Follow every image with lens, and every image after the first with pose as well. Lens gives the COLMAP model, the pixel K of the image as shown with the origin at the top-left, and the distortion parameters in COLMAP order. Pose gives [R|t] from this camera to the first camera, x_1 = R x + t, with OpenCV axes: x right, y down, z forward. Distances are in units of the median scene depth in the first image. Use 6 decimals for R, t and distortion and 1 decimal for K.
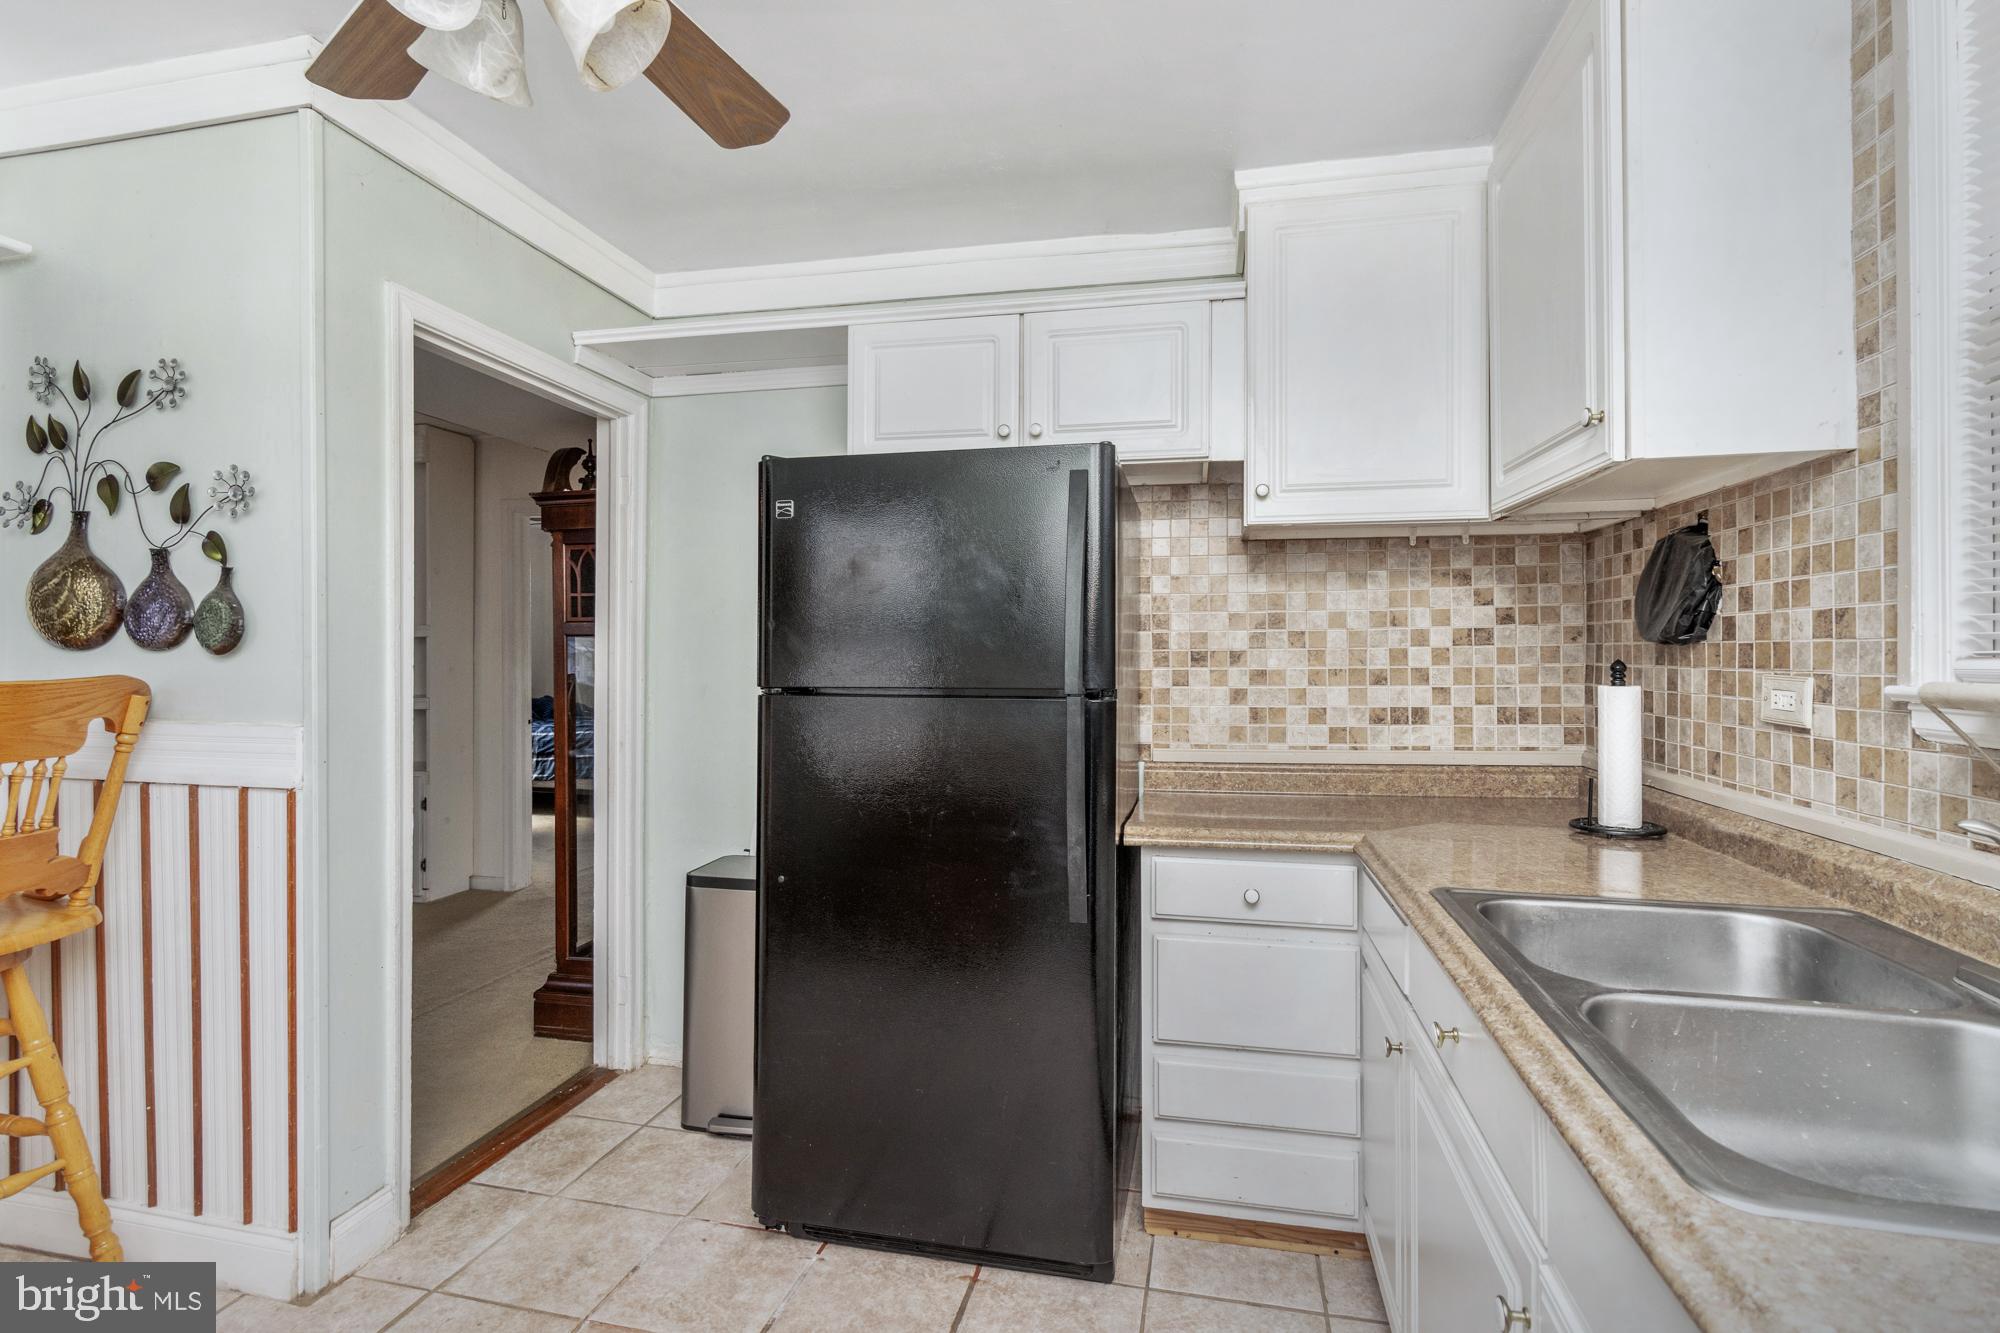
lens RADIAL K [[930.5, 0, 1008.7], [0, 930.5, 653.6], [0, 0, 1]] dist [0.001799, 0.000019]
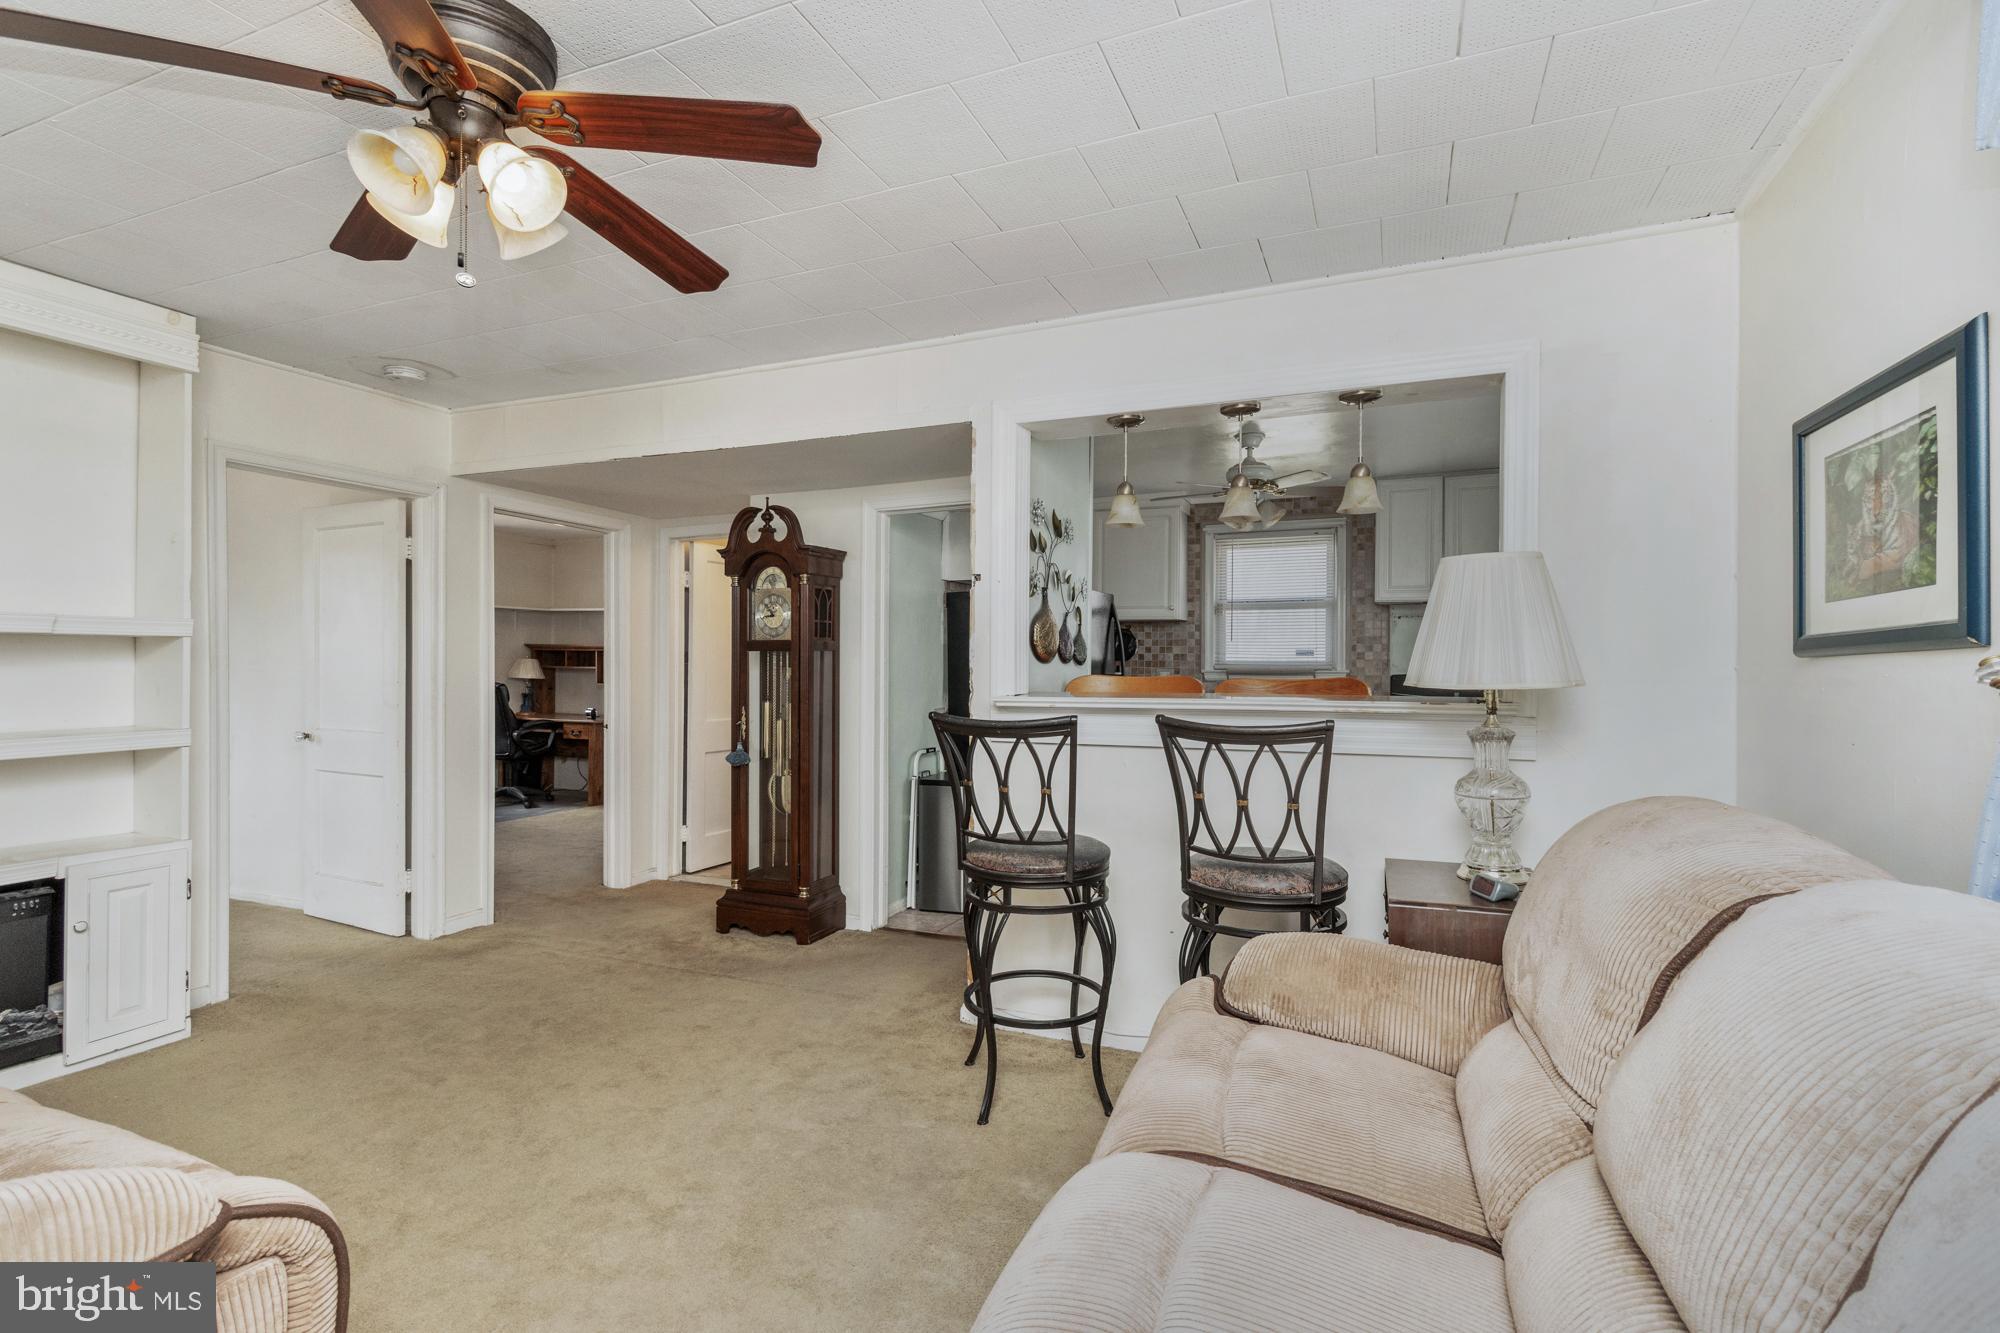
lens RADIAL K [[930.5, 0, 1000.1], [0, 930.5, 665.2], [0, 0, 1]] dist [0.001799, 0.000019]
pose [[0.192172, -0.003511, 0.981355, -2.814768], [-0.003868, 0.999983, 0.004335, -0.006011], [-0.981354, -0.004629, 0.192155, 0.727204]]
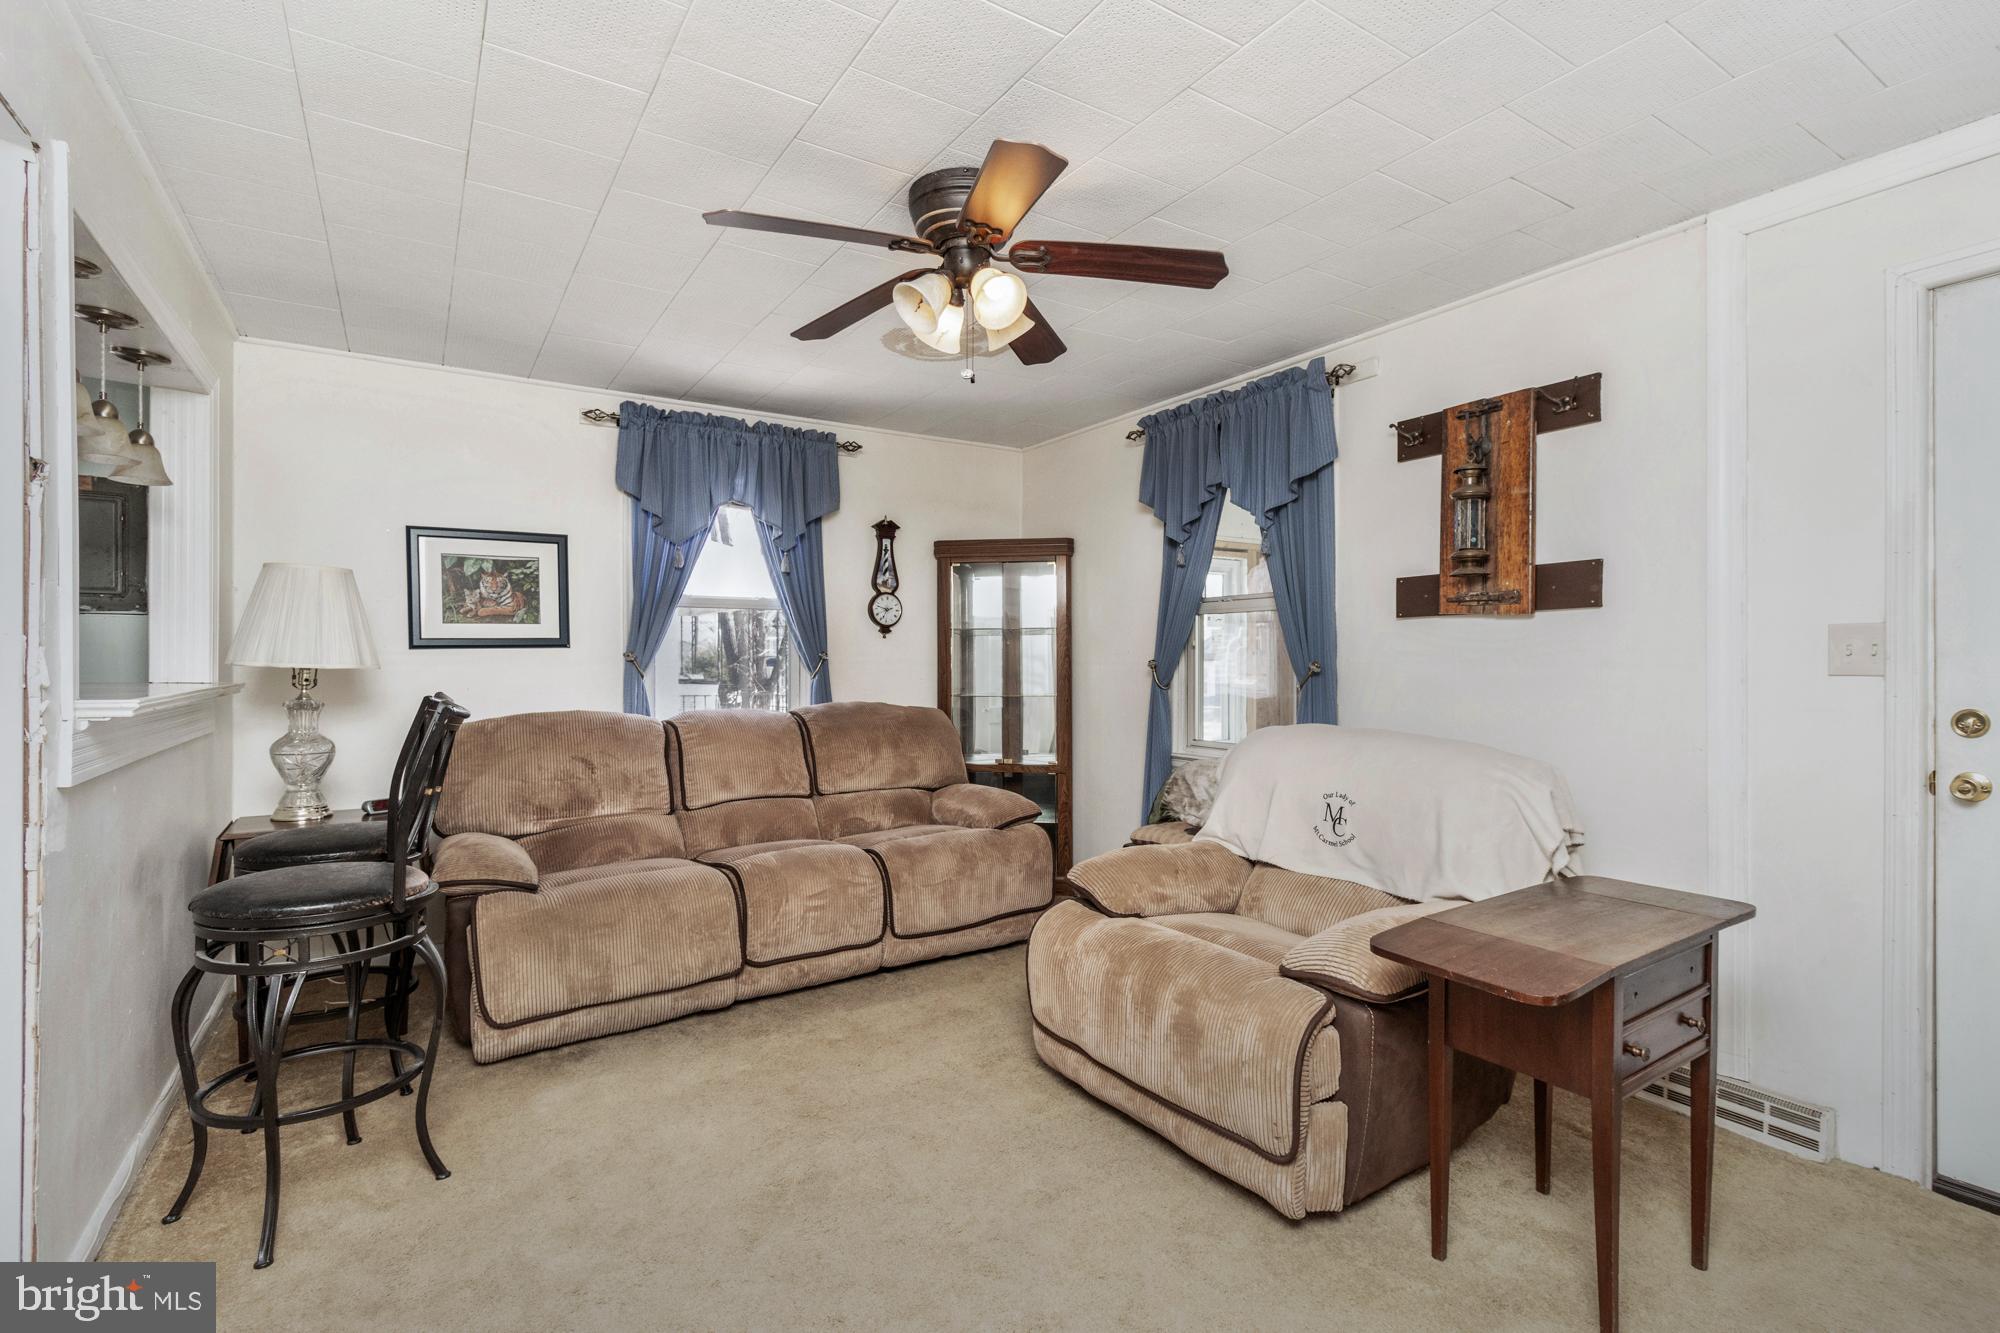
lens RADIAL K [[930.5, 0, 992.6], [0, 930.5, 669.6], [0, 0, 1]] dist [0.001799, 0.000019]
pose [[-0.721244, -0.001720, -0.692679, -1.192373], [-0.004672, 0.999986, 0.002381, 0.018912], [0.692665, 0.004953, -0.721242, 2.287133]]
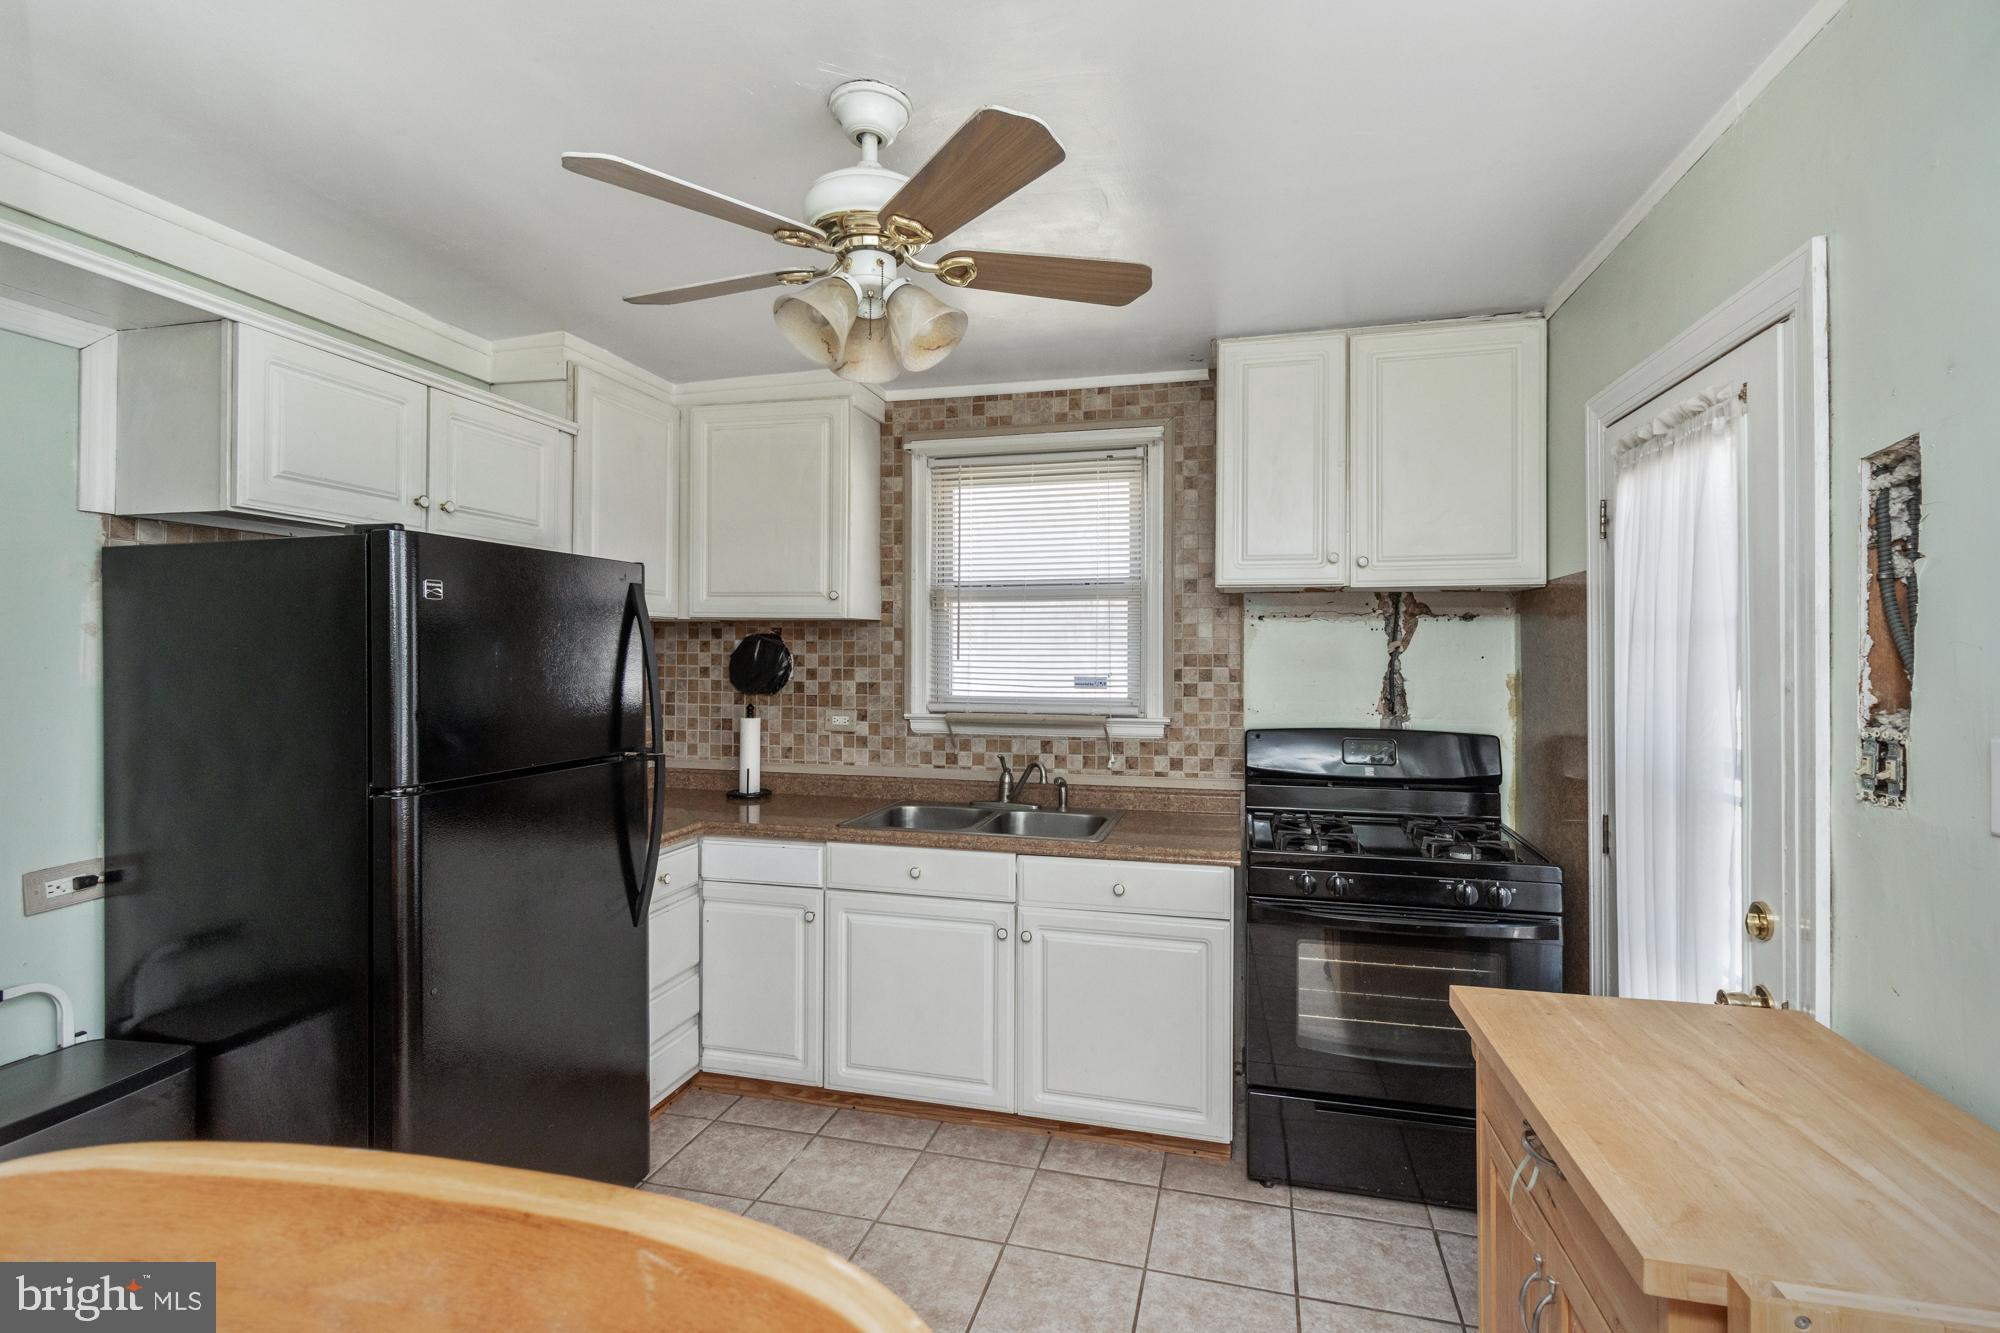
lens RADIAL K [[930.5, 0, 1007.7], [0, 930.5, 647.5], [0, 0, 1]] dist [0.001799, 0.000019]
pose [[0.032108, 0.004253, 0.999475, -1.150652], [-0.003291, 0.999986, -0.004149, -0.096704], [-0.999479, -0.003156, 0.032121, 0.405515]]
